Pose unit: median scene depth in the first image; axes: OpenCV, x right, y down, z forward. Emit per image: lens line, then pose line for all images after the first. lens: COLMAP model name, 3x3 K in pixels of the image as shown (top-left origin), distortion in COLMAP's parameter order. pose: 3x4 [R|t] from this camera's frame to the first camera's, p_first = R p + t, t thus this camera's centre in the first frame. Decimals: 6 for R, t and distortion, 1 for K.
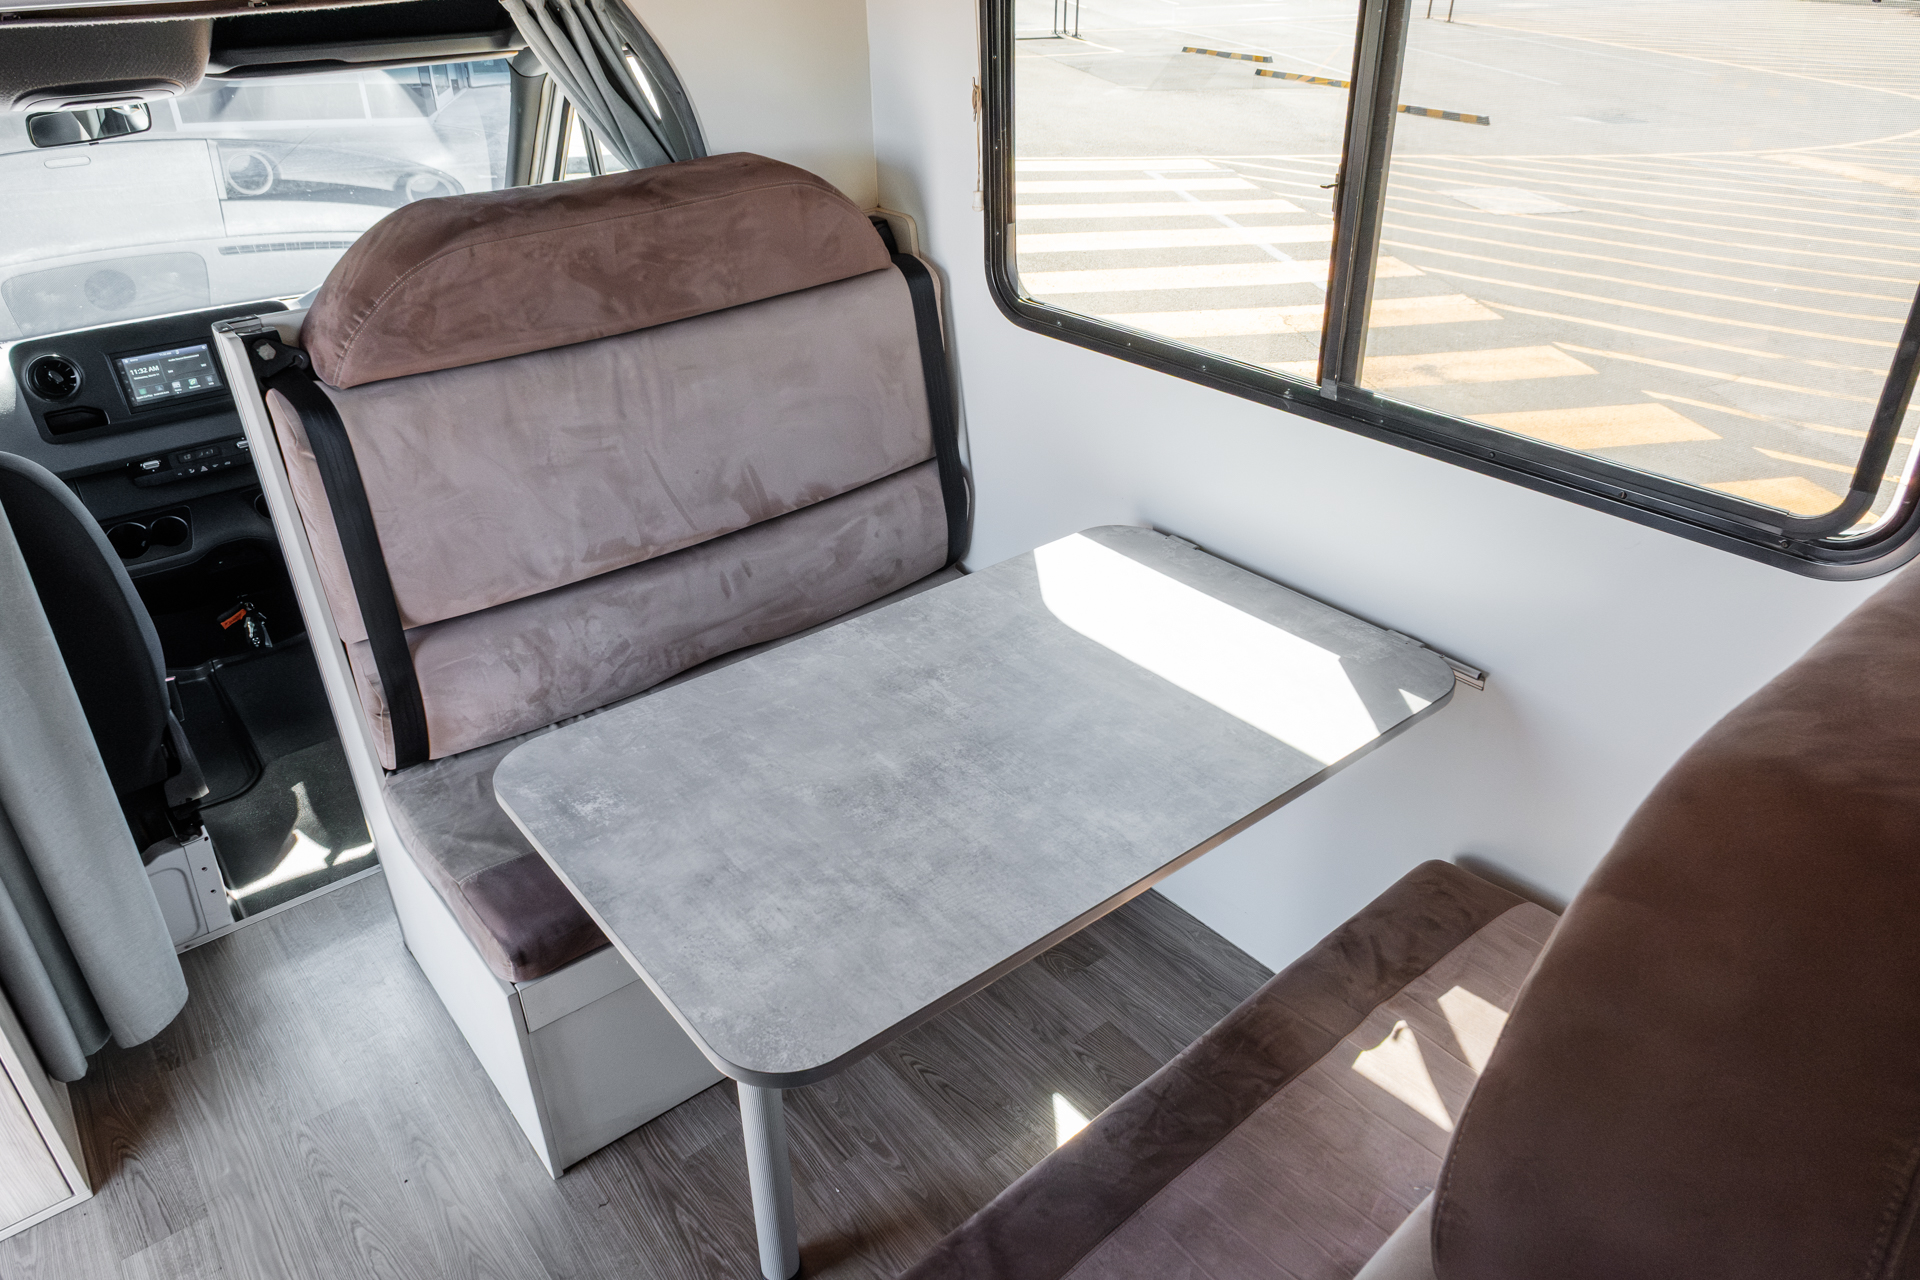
lens RADIAL K [[1309.7, 0, 960.0], [0, 1309.7, 640.0], [0, 0, 1]] dist [0.007779, 0.003495]
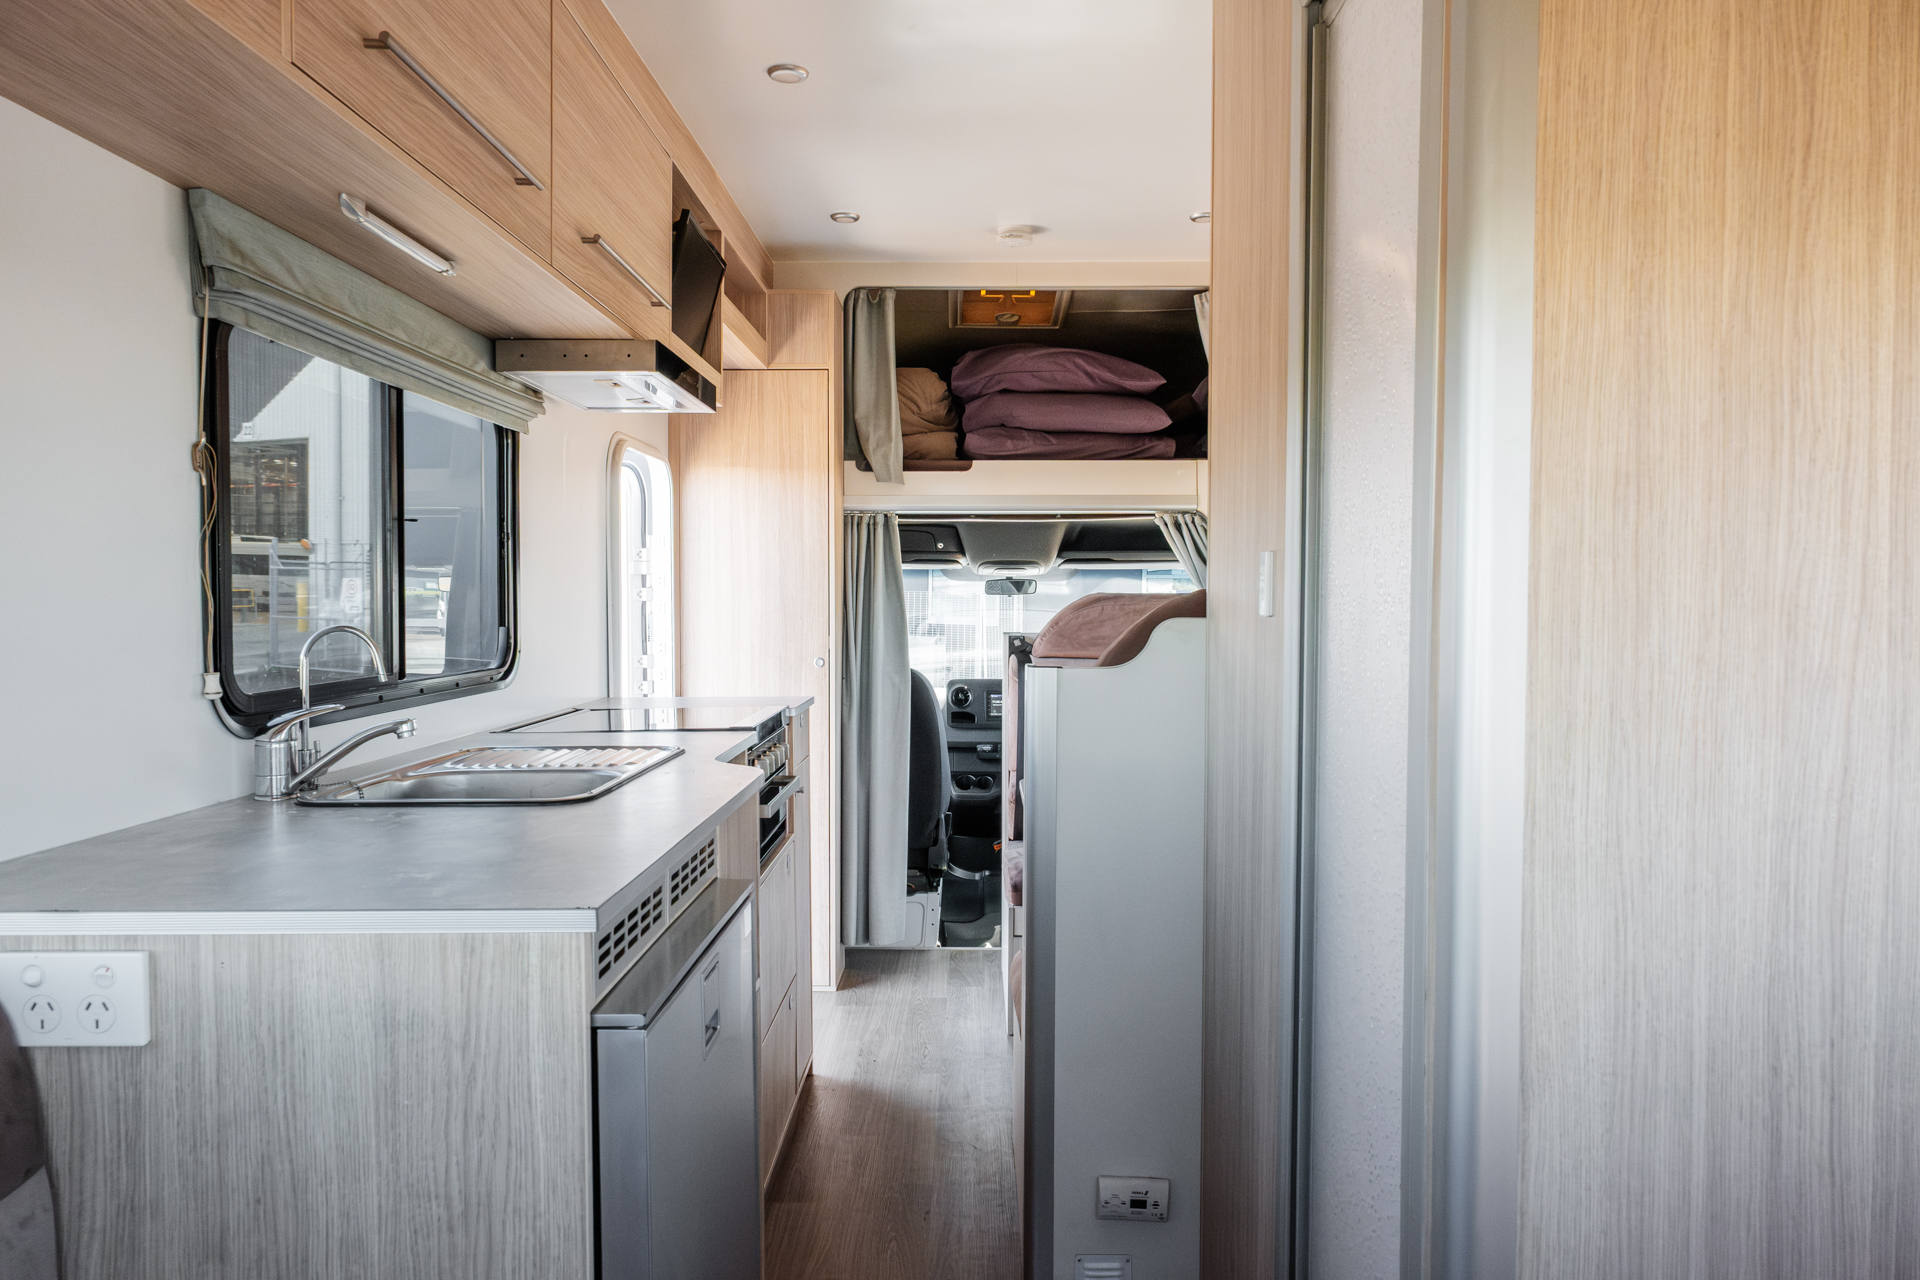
lens RADIAL K [[1328.4, 0, 953.3], [0, 1328.4, 639.5], [0, 0, 1]] dist [0.035956, 0.000623]
pose [[0.771201, 0.043294, -0.635117, 0.827775], [-0.331157, 0.879349, -0.342171, 0.579469], [0.543676, 0.474207, 0.692492, -0.662755]]
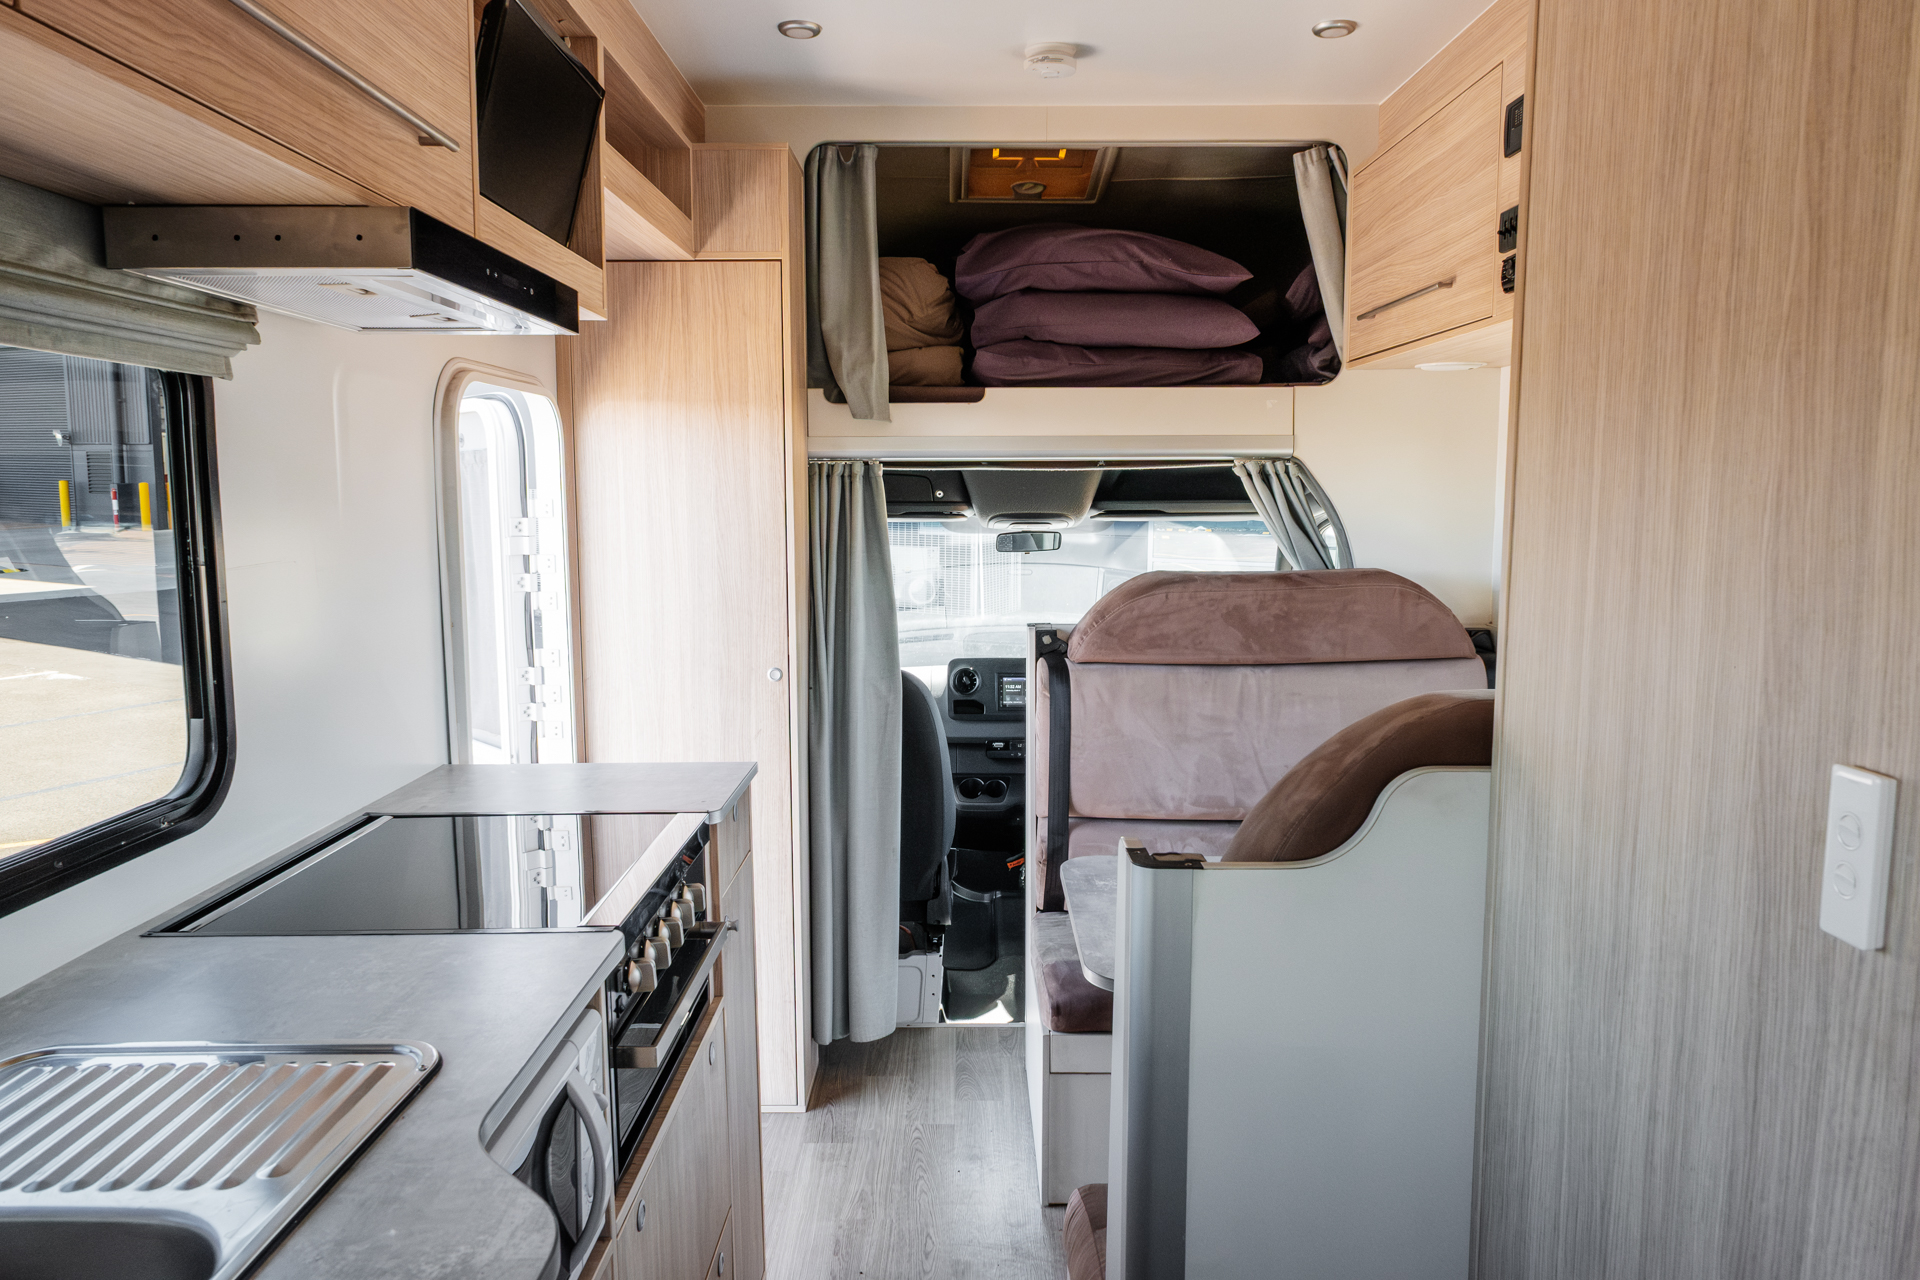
lens RADIAL K [[1309.7, 0, 960.0], [0, 1309.7, 640.0], [0, 0, 1]] dist [0.007779, 0.003495]
pose [[0.779743, 0.092278, -0.619262, 0.416379], [-0.322695, 0.906820, -0.271193, 0.263332], [0.536534, 0.411294, 0.736864, -0.309035]]
